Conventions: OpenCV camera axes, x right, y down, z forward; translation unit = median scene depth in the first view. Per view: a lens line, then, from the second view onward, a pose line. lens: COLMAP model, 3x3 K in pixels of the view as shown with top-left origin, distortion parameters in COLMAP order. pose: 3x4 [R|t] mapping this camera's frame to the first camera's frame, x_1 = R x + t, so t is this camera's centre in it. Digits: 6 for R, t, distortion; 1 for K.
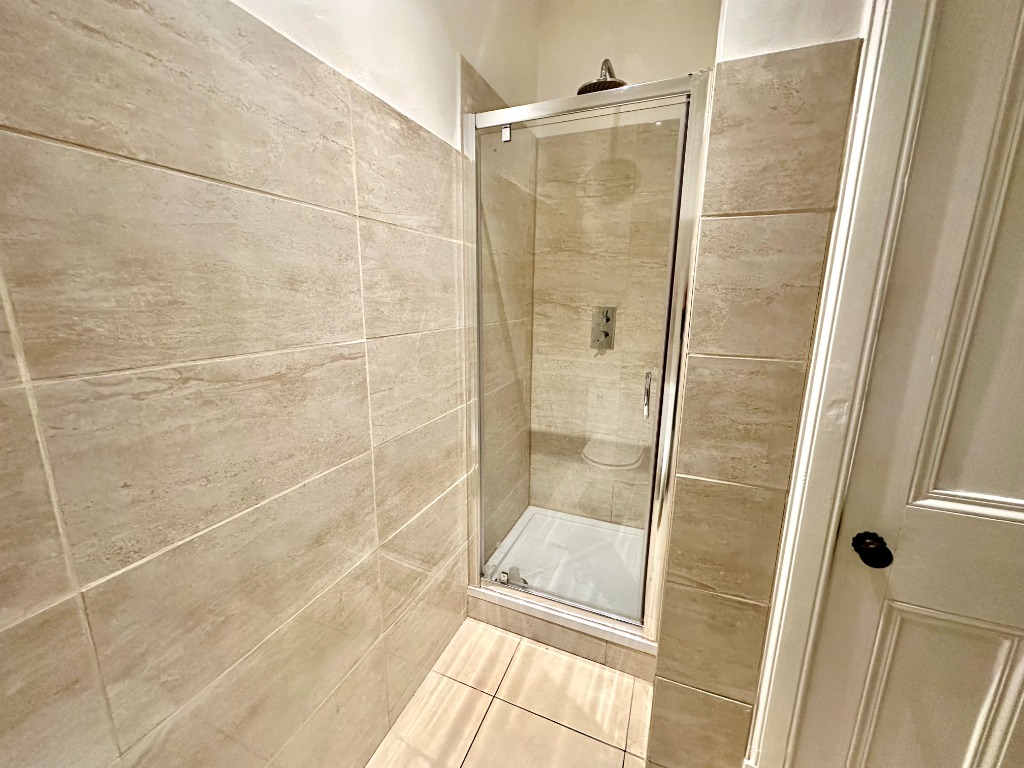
lens RADIAL K [[407.0, 0, 511.0], [0, 407.0, 382.8], [0, 0, 1]] dist [-0.000669, 0.000061]
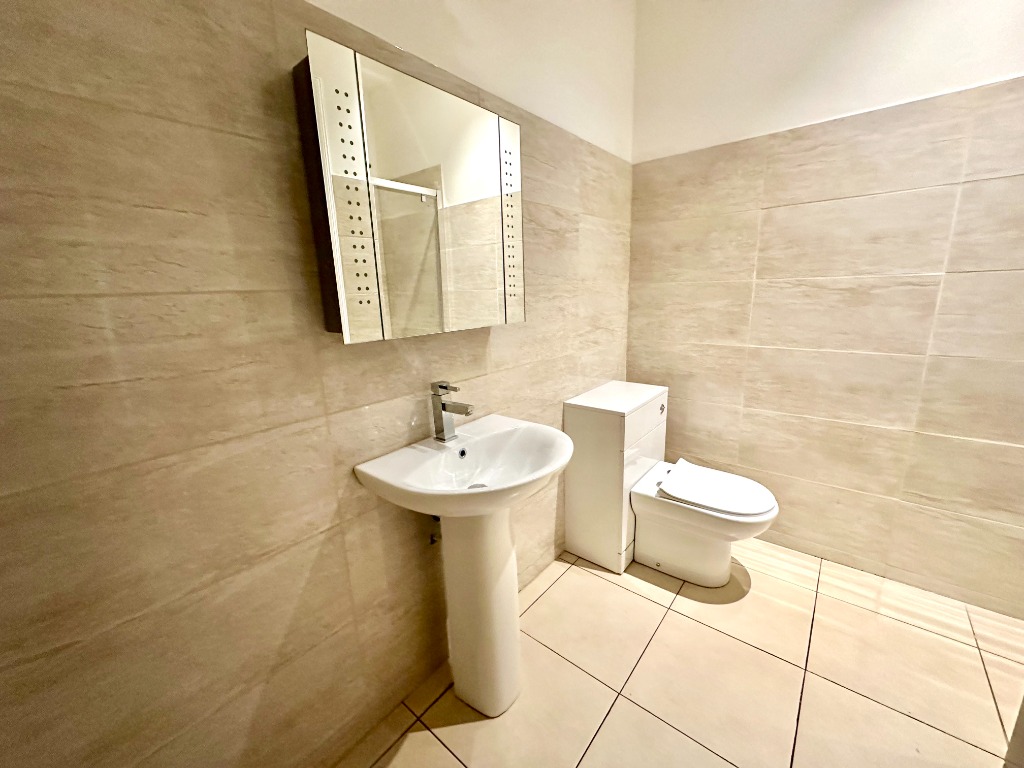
lens RADIAL K [[407.0, 0, 511.0], [0, 407.0, 382.8], [0, 0, 1]] dist [-0.000669, 0.000061]
pose [[-0.294151, 0.210517, -0.932286, 1.591592], [-0.171259, 0.948044, 0.268110, 0.142714], [0.940290, 0.238527, -0.242815, 0.035914]]
